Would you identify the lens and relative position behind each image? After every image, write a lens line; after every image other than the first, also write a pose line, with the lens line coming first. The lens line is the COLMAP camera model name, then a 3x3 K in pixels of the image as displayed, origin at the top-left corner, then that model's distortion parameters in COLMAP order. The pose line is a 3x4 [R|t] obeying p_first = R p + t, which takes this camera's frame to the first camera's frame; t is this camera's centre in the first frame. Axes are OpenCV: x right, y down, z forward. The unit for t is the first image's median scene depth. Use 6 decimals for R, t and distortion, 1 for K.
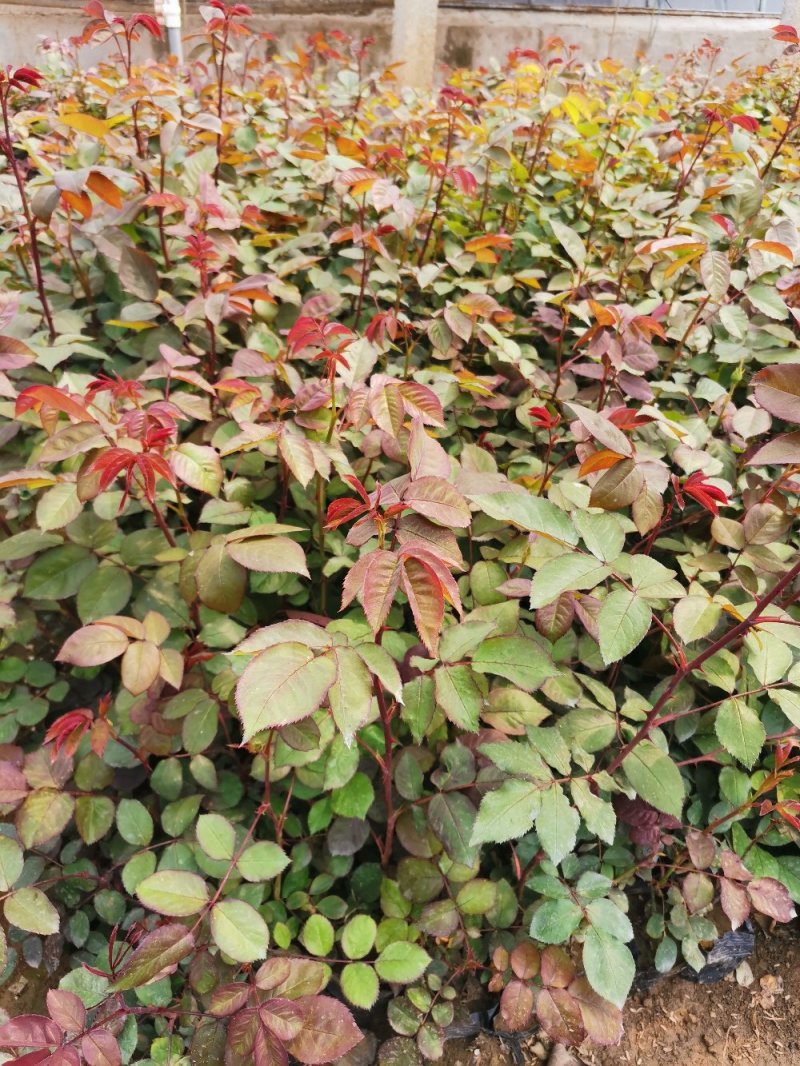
lens RADIAL K [[769.6, 0, 397.7], [0, 769.6, 532.6], [0, 0, 1]] dist [0.004089, -0.016810]
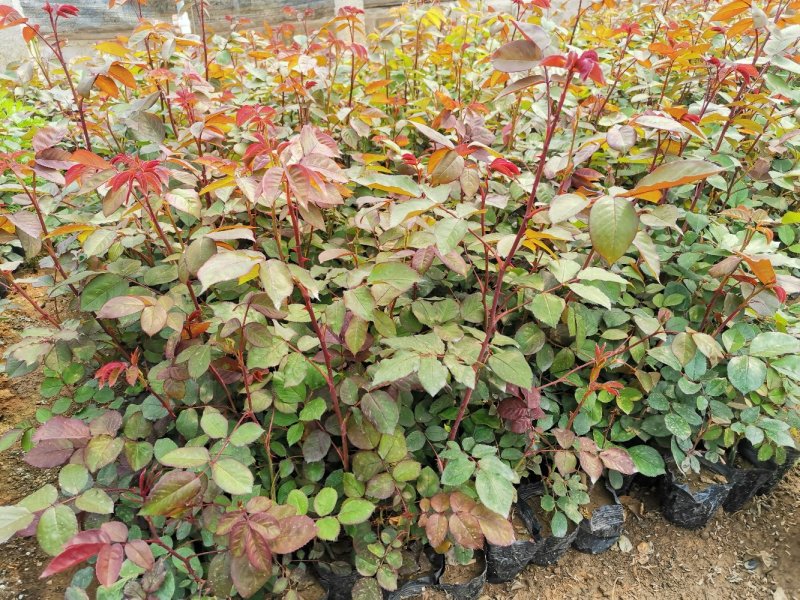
lens RADIAL K [[577.5, 0, 400.4], [0, 577.5, 299.9], [0, 0, 1]] dist [0.004089, -0.016810]
pose [[0.990904, -0.132284, 0.024686, 0.106998], [0.134465, 0.980512, -0.143234, 0.310760], [-0.005257, 0.145251, 0.989381, -0.124550]]
